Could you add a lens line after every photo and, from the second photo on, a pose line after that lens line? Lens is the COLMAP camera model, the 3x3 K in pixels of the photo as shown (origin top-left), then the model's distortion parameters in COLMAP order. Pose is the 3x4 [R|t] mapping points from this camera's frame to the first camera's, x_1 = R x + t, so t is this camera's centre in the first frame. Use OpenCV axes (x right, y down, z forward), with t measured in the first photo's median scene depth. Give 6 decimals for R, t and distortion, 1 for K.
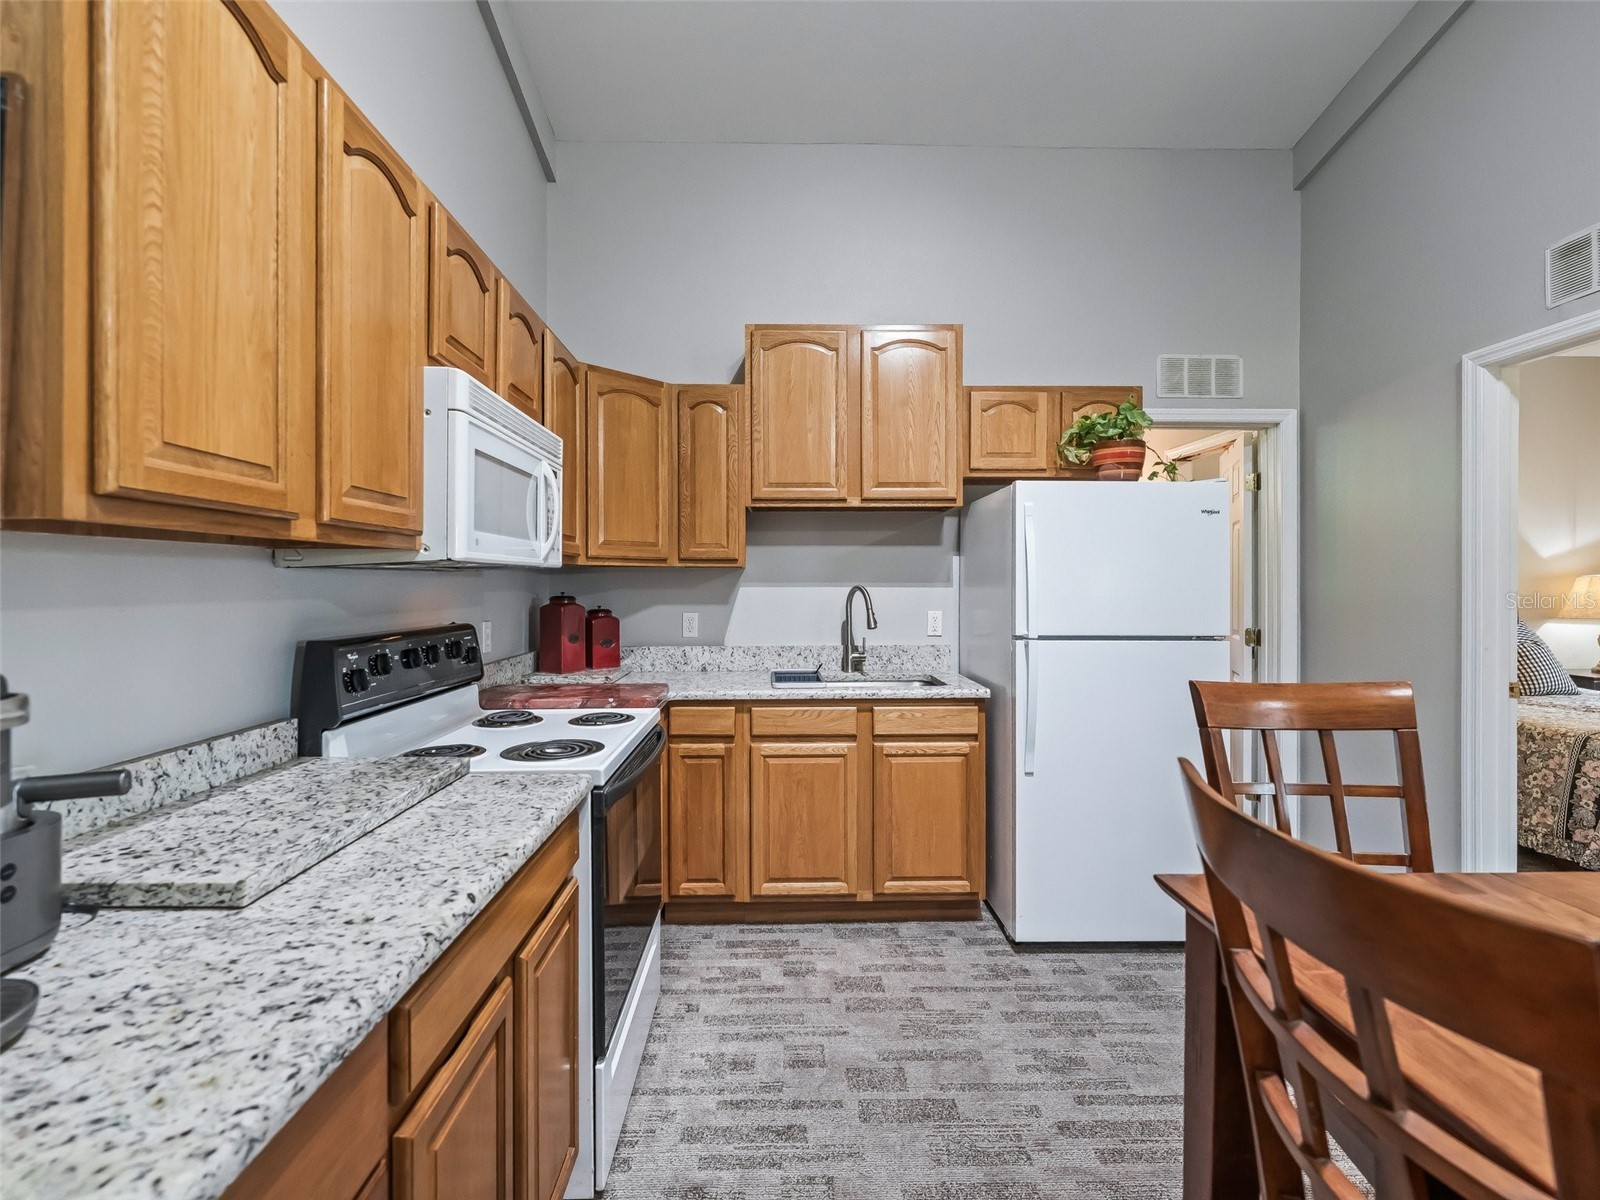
lens RADIAL K [[729.9, 0, 799.0], [0, 729.9, 577.3], [0, 0, 1]] dist [0.016660, 0.000280]
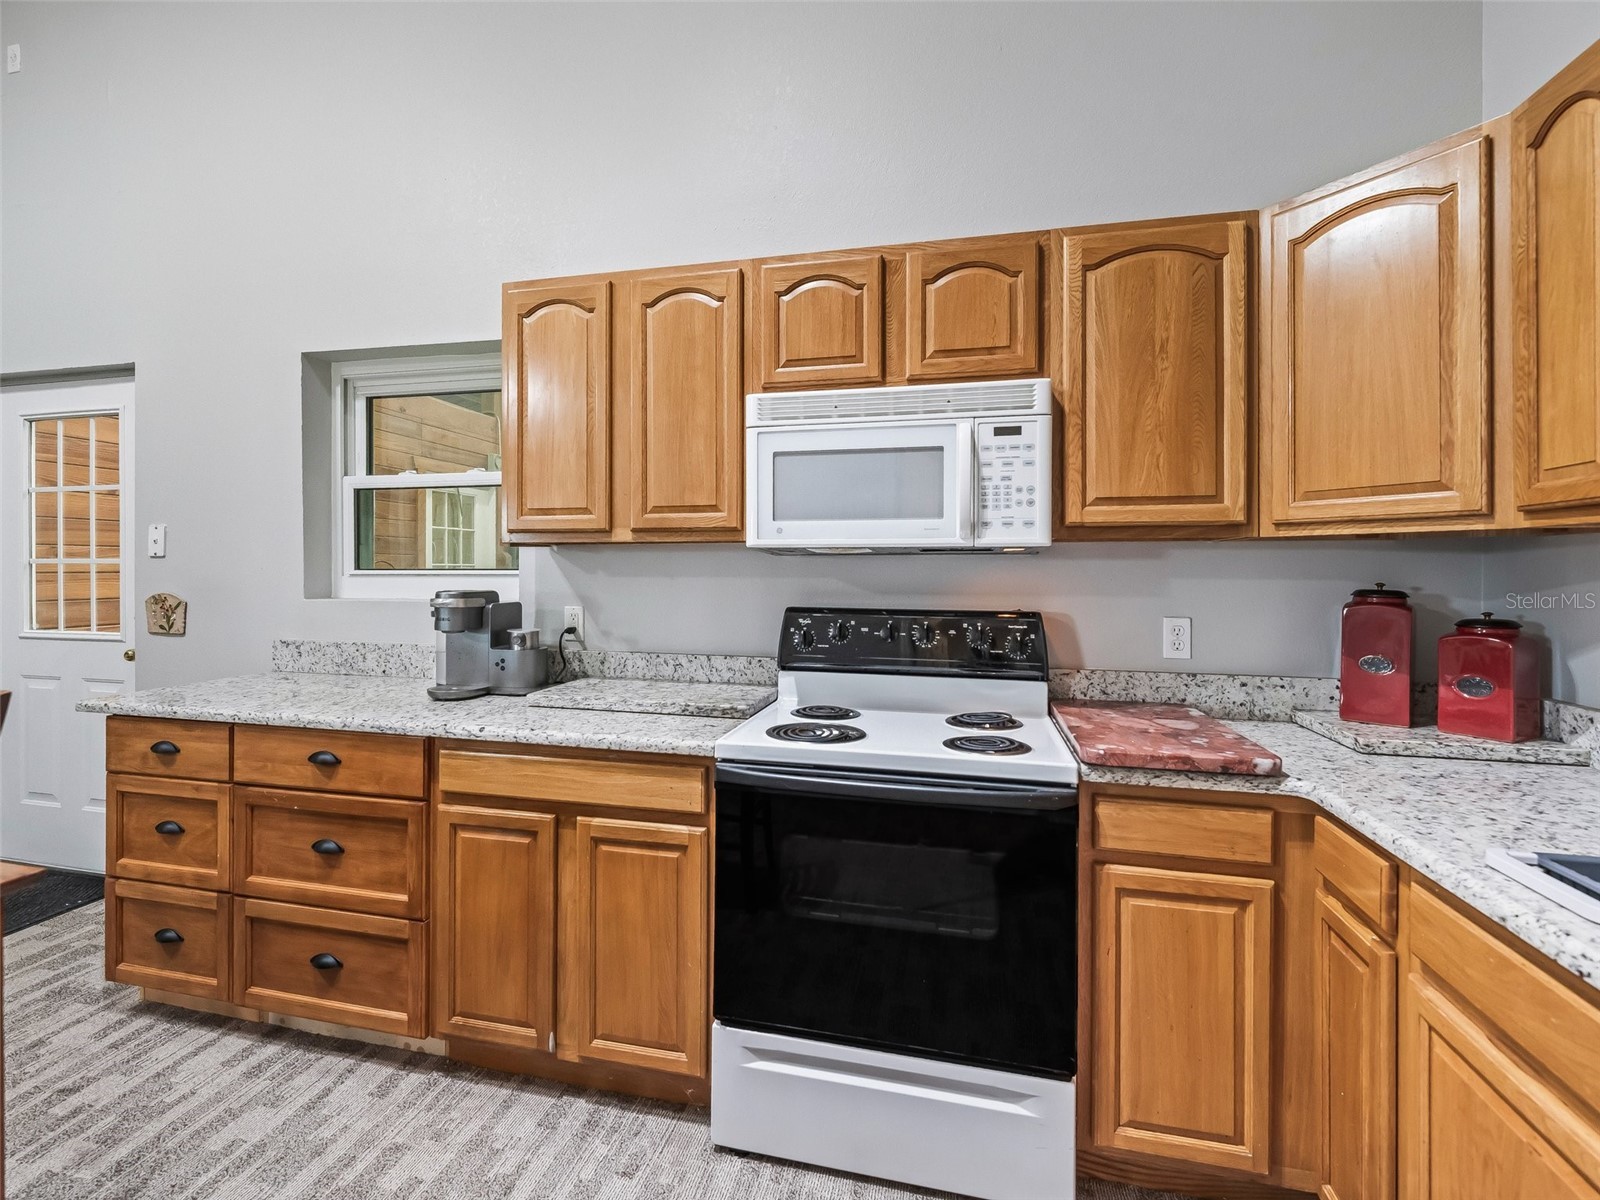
lens RADIAL K [[729.9, 0, 799.0], [0, 729.9, 577.3], [0, 0, 1]] dist [0.016660, 0.000280]
pose [[-0.257300, 0.000273, -0.966332, 0.806280], [0.000033, 1.000000, 0.000274, 0.033160], [0.966332, 0.000039, -0.257300, 1.591141]]
